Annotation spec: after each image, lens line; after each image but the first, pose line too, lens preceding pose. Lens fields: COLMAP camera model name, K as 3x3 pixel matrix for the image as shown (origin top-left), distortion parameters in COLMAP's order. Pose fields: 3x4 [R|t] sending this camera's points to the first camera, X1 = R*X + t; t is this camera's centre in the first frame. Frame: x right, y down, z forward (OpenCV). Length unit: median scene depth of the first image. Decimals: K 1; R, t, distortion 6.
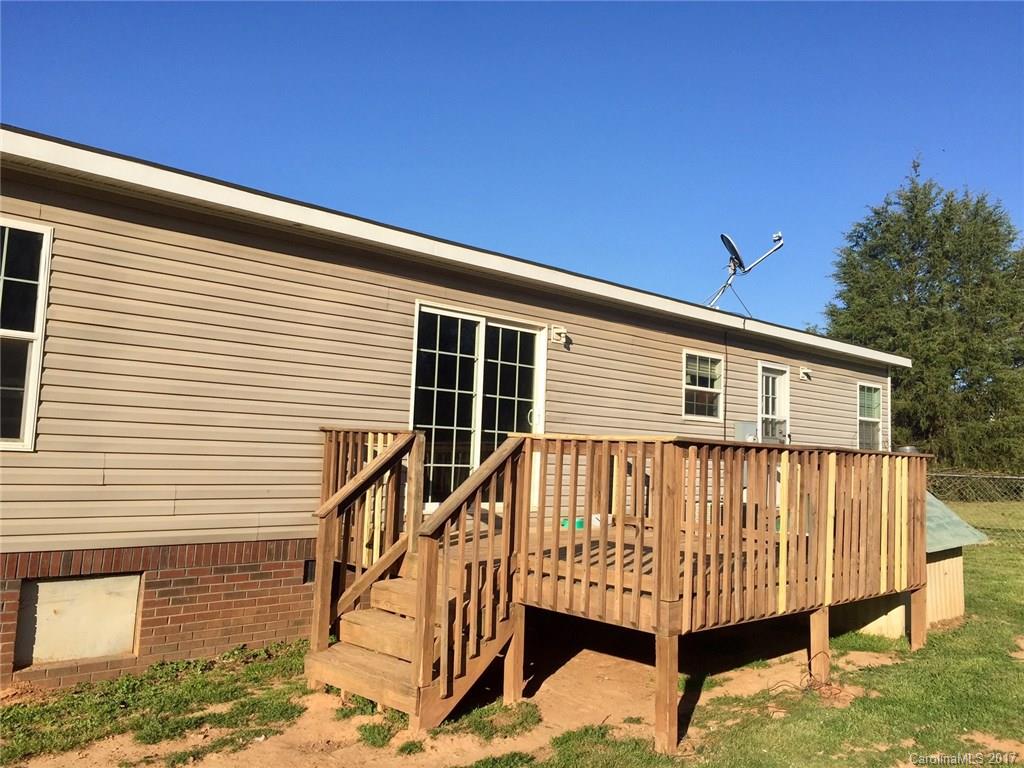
lens RADIAL K [[861.7, 0, 515.0], [0, 861.7, 375.6], [0, 0, 1]] dist [0.041307, -0.071747]
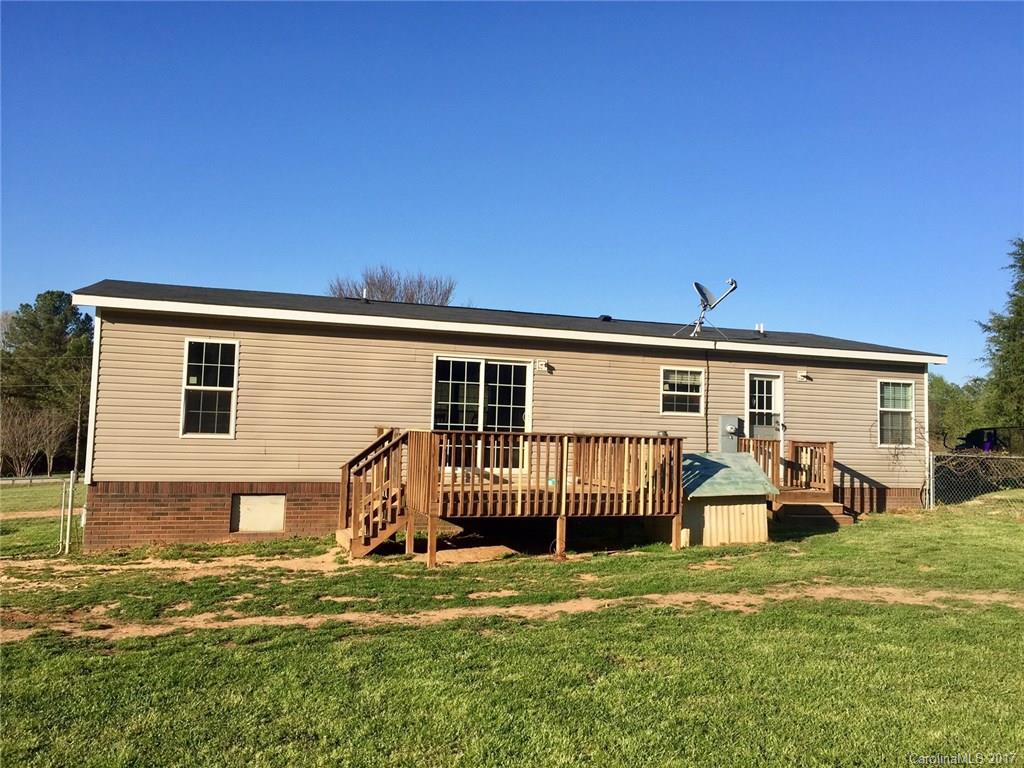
lens RADIAL K [[861.7, 0, 512.3], [0, 861.7, 383.5], [0, 0, 1]] dist [0.041307, -0.071747]
pose [[0.905347, -0.035306, -0.423202, 0.705361], [0.043066, 0.999034, 0.008785, -0.031249], [0.422483, -0.026179, 0.905993, -0.498955]]
